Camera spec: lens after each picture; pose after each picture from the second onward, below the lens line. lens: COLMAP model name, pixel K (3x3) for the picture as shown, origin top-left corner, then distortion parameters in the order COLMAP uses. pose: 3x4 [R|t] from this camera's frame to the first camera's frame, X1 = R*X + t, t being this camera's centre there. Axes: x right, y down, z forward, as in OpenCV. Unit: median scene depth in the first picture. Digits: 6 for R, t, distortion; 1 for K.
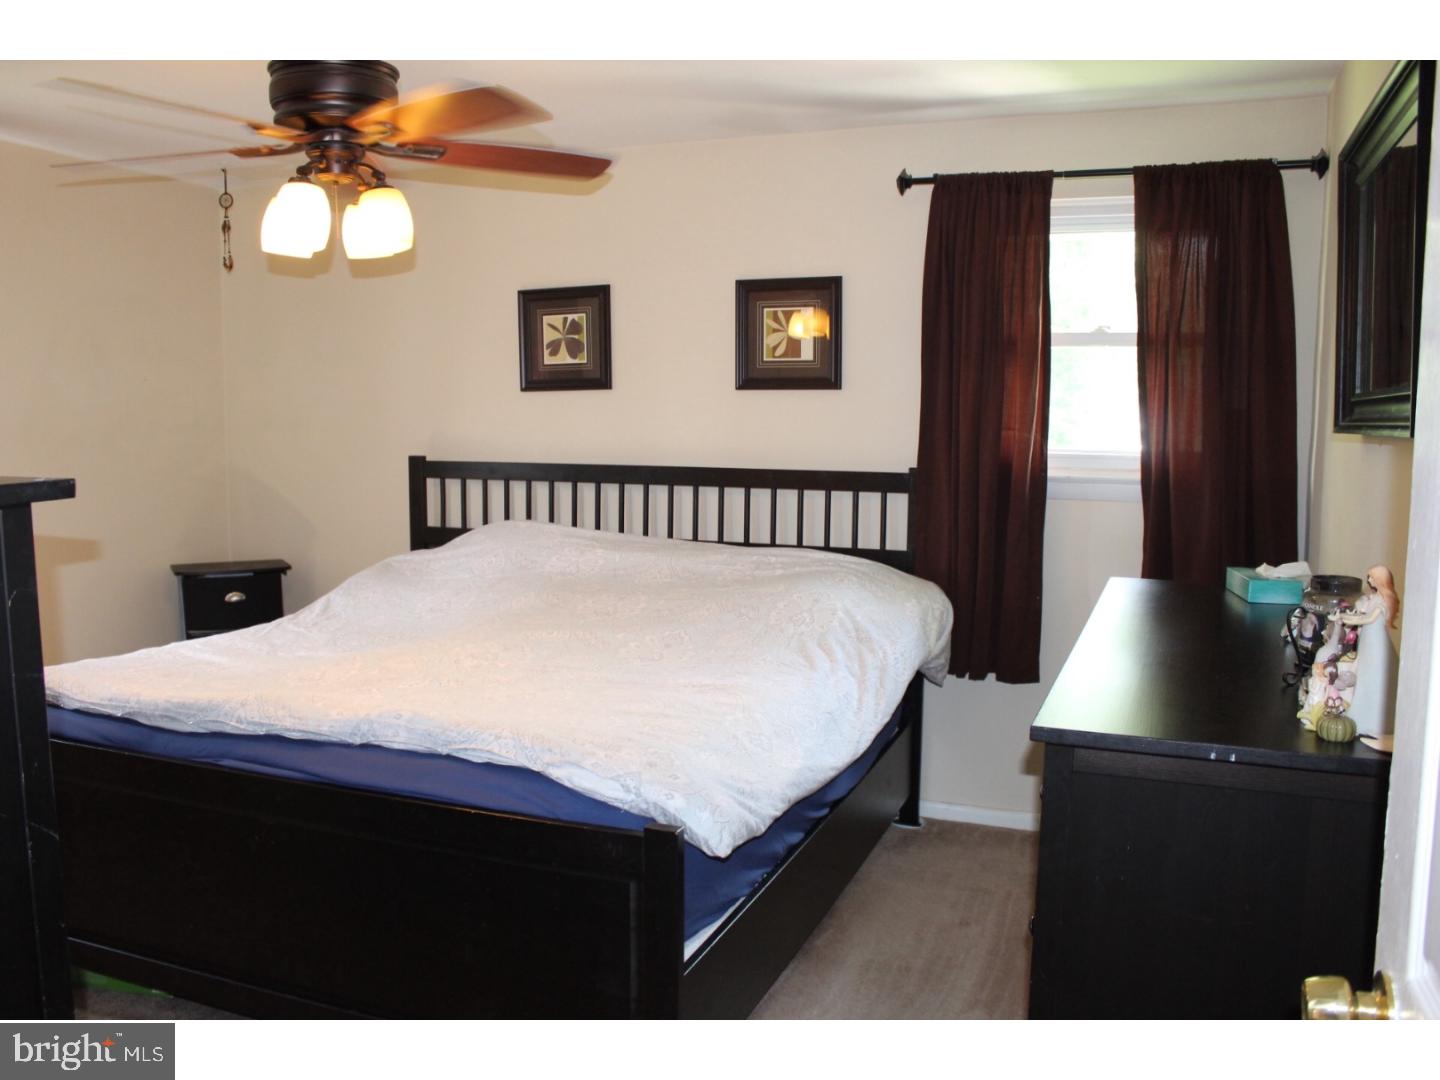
lens RADIAL K [[1151.5, 0, 681.2], [0, 1151.5, 543.9], [0, 0, 1]] dist [-0.124350, 0.106156]
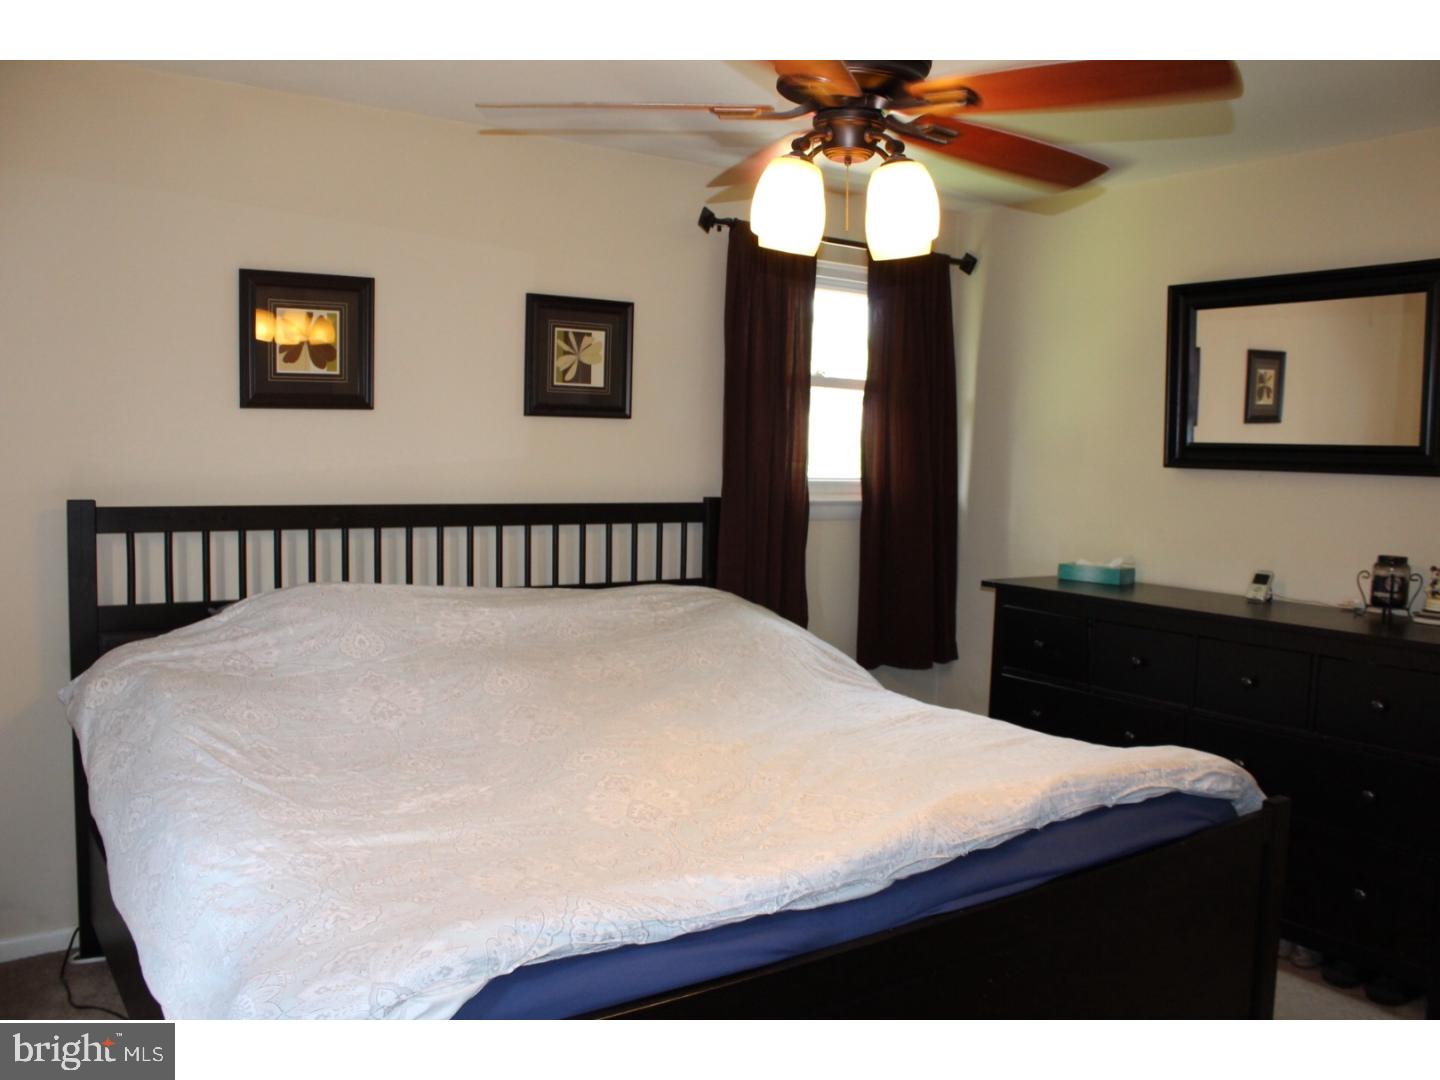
lens RADIAL K [[1151.5, 0, 681.2], [0, 1151.5, 543.9], [0, 0, 1]] dist [-0.124350, 0.106156]
pose [[0.583910, -0.056783, 0.809830, -0.619546], [0.077122, 0.996919, 0.014295, -0.039093], [-0.808147, 0.054109, 0.586490, 0.393292]]
